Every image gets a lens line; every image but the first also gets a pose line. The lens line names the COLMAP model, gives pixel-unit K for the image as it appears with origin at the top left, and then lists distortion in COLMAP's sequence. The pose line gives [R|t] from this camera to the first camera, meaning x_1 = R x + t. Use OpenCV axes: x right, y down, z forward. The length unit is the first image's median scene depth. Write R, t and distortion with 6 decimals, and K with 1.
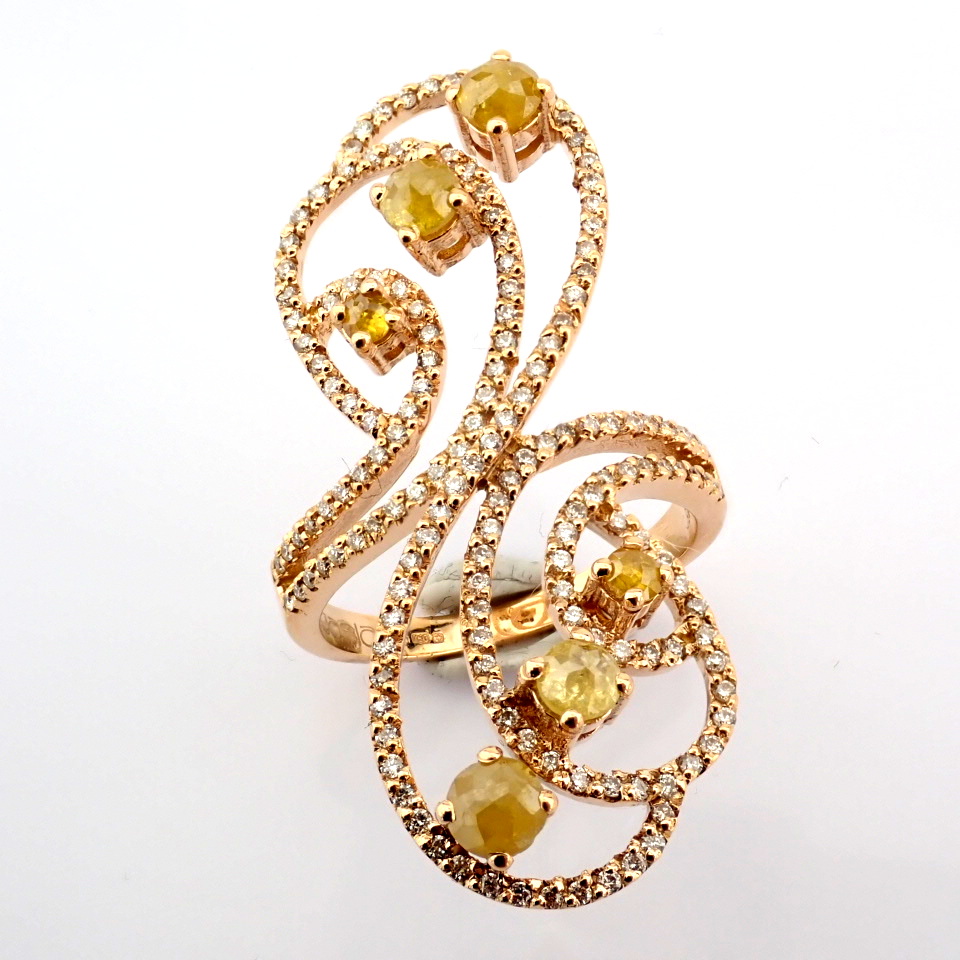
lens RADIAL K [[2353.0, 0, 480.0], [0, 2353.0, 480.0], [0, 0, 1]] dist [-0.067757, -0.474767]
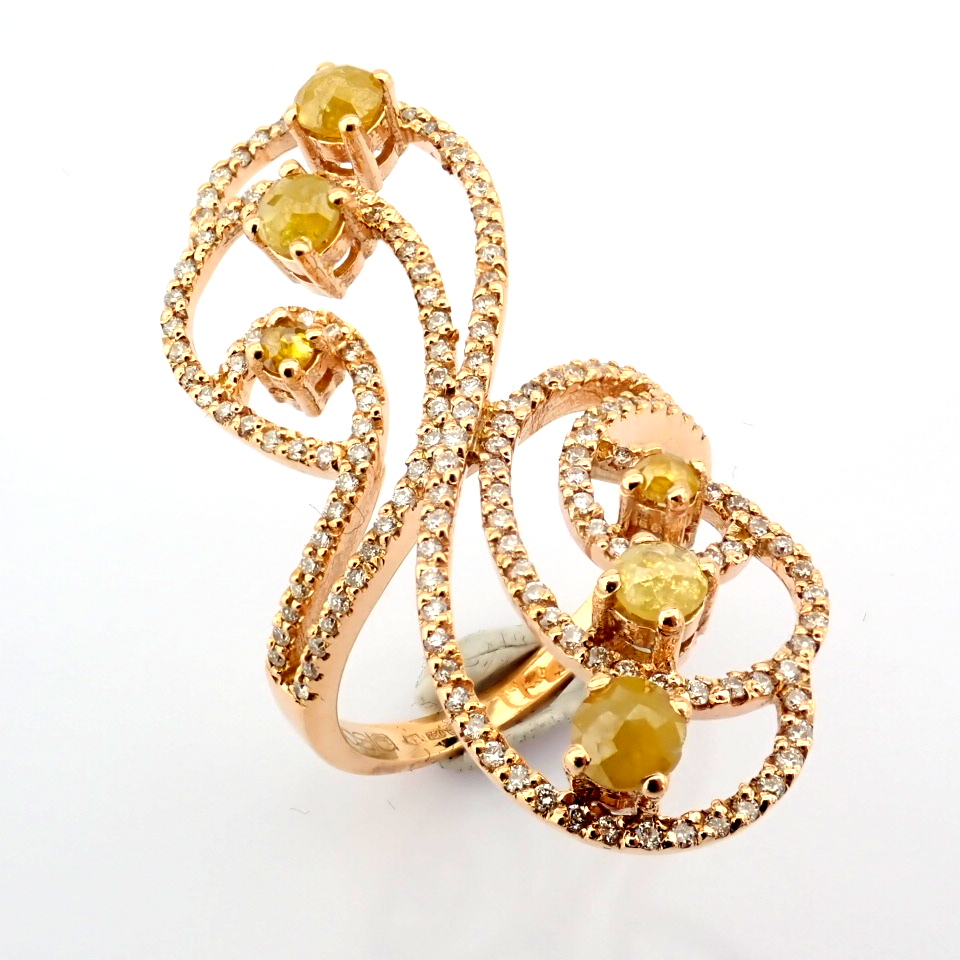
lens RADIAL K [[2353.0, 0, 480.0], [0, 2353.0, 480.0], [0, 0, 1]] dist [-0.067757, -0.474767]
pose [[0.936910, -0.321088, 0.138212, -0.120730], [0.342319, 0.922833, -0.176625, 0.166752], [-0.070835, 0.212795, 0.974526, 0.112077]]
